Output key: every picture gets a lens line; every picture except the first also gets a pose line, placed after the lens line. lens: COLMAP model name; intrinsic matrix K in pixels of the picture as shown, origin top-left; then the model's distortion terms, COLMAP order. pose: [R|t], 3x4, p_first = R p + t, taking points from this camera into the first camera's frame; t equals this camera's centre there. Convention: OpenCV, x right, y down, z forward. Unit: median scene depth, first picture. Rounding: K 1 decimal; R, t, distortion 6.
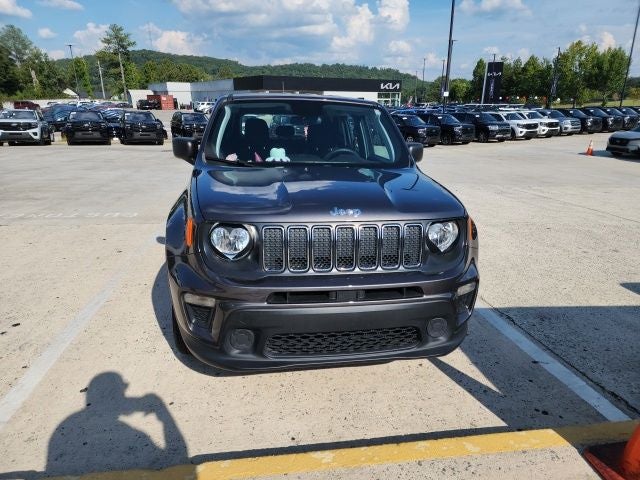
lens RADIAL K [[424.1, 0, 323.3], [0, 424.1, 239.9], [0, 0, 1]] dist [0.072748, -0.067664]
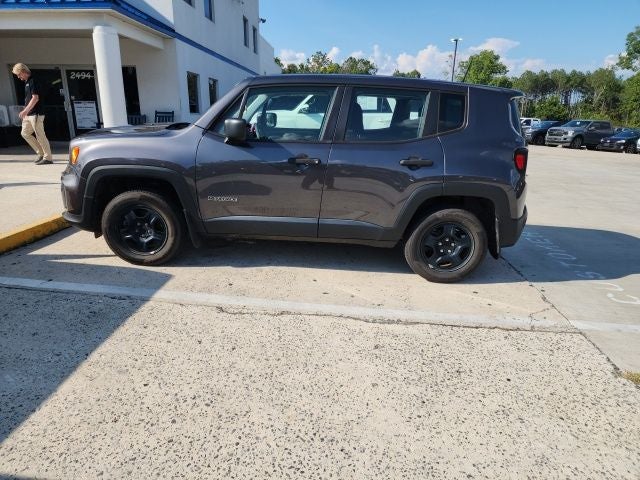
lens RADIAL K [[426.4, 0, 312.4], [0, 426.4, 227.1], [0, 0, 1]] dist [0.079052, -0.075311]
pose [[-0.193082, 0.237400, -0.952030, 0.133627], [-0.315548, 0.903718, 0.289349, -0.039771], [0.929058, 0.356279, -0.099581, 0.158337]]
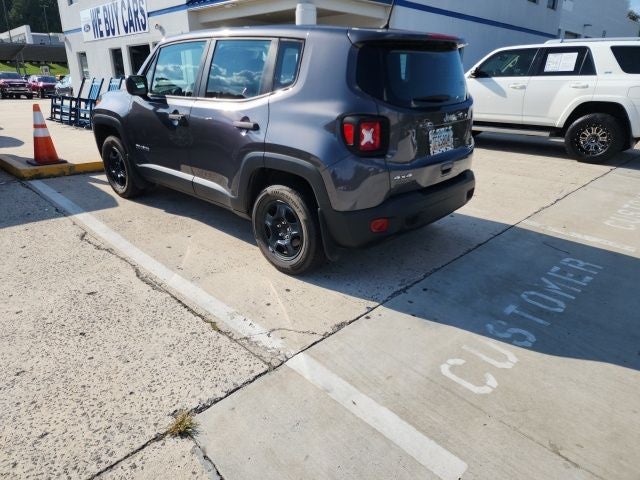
lens RADIAL K [[424.6, 0, 311.7], [0, 424.6, 230.1], [0, 0, 1]] dist [0.081097, -0.074789]
pose [[-0.794947, 0.180288, -0.579272, 0.065229], [-0.201200, 0.822440, 0.532082, -0.066665], [0.572344, 0.539526, -0.617522, 0.249408]]
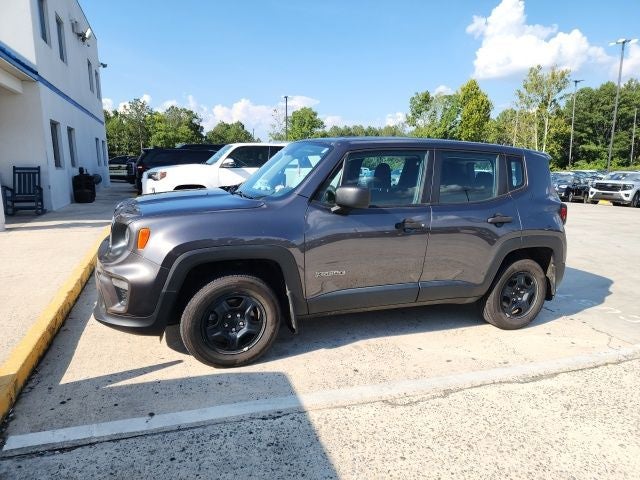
lens RADIAL K [[425.6, 0, 319.0], [0, 425.6, 235.8], [0, 0, 1]] dist [0.075491, -0.069805]
pose [[0.213132, 0.152736, -0.965011, 0.122834], [-0.299475, 0.950375, 0.084278, -0.021673], [0.929994, 0.271034, 0.248296, 0.090097]]
